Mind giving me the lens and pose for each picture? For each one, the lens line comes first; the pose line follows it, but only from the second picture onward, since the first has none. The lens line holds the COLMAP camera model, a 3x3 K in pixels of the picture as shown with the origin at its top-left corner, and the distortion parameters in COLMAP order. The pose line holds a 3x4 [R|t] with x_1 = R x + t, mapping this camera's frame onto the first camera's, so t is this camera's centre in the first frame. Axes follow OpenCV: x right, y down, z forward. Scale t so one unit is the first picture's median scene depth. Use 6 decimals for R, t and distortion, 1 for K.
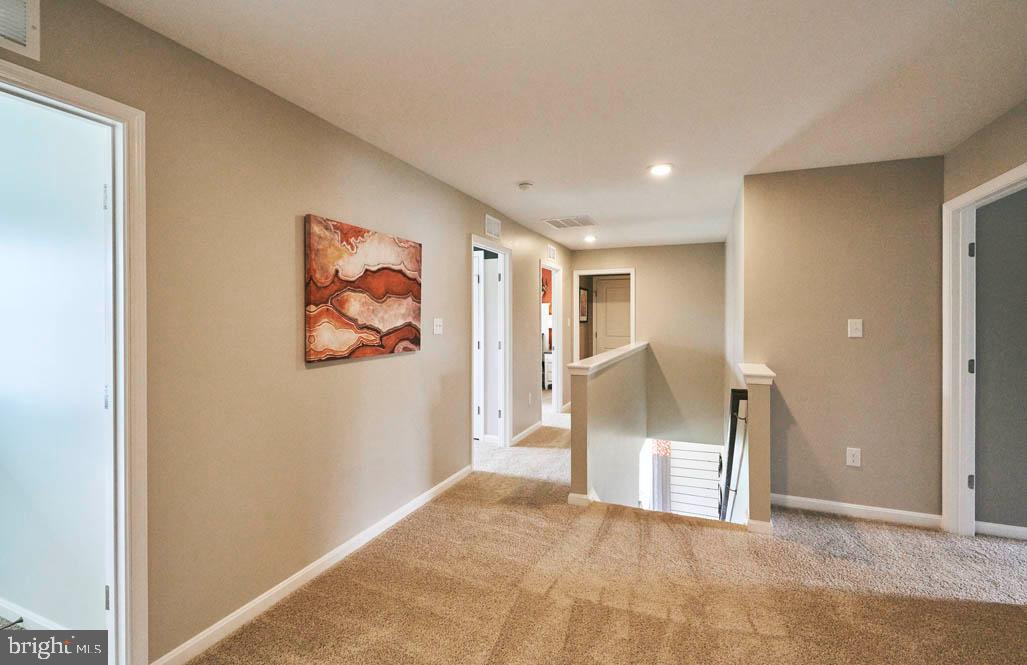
lens RADIAL K [[467.1, 0, 512.4], [0, 467.1, 308.5], [0, 0, 1]] dist [0.000558, 0.000087]
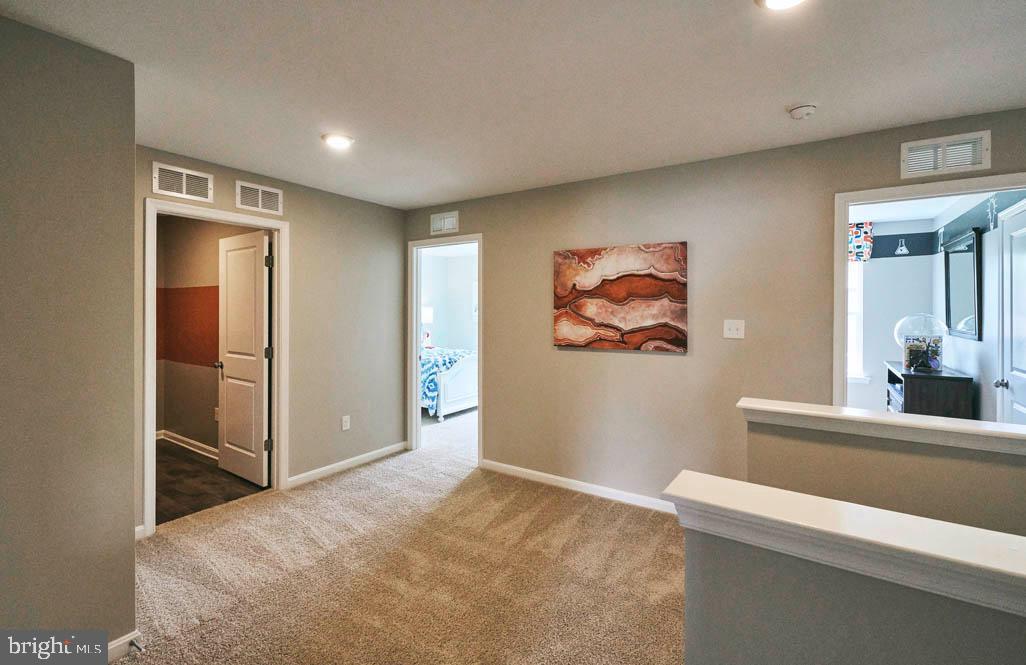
lens RADIAL K [[454.6, 0, 510.4], [0, 454.6, 330.2], [0, 0, 1]] dist [0.000348, -0.000153]
pose [[-0.190562, 0.004708, -0.981664, 0.911926], [-0.005023, 0.999971, 0.005771, 0.045897], [0.981662, 0.006031, -0.190533, 0.955636]]
